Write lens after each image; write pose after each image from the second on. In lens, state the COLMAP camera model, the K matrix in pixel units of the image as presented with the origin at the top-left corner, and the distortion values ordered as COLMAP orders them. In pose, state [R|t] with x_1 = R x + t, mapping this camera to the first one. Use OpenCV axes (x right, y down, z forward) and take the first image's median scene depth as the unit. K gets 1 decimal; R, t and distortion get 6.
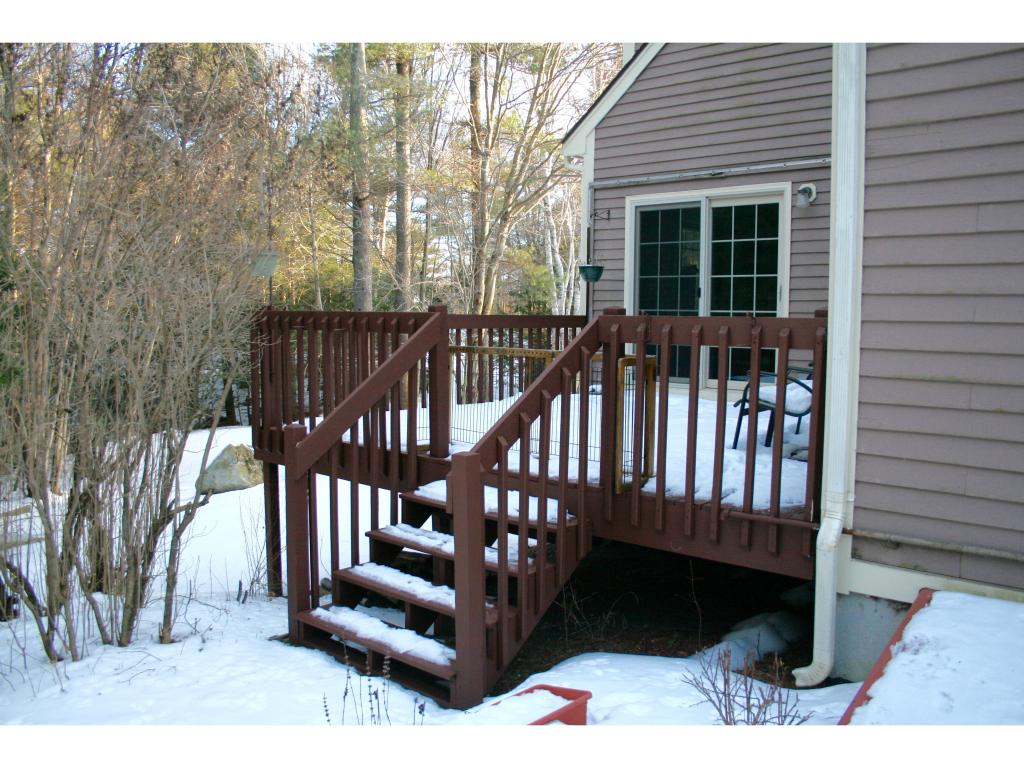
lens RADIAL K [[857.2, 0, 512.5], [0, 857.2, 383.5], [0, 0, 1]] dist [-0.103715, 0.011579]
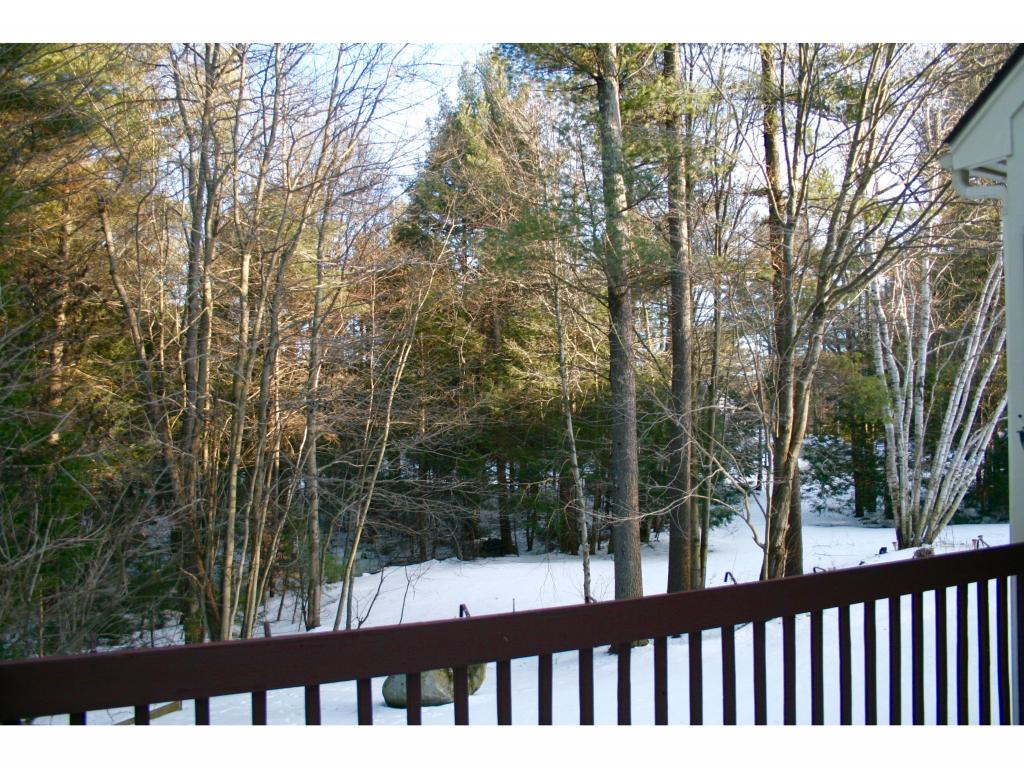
lens RADIAL K [[857.2, 0, 506.1], [0, 857.2, 379.9], [0, 0, 1]] dist [-0.103715, 0.011579]
pose [[0.933745, -0.028816, -0.356777, -0.003351], [-0.014471, 0.992900, -0.118068, -0.051761], [0.357647, 0.115409, 0.926698, 0.265548]]
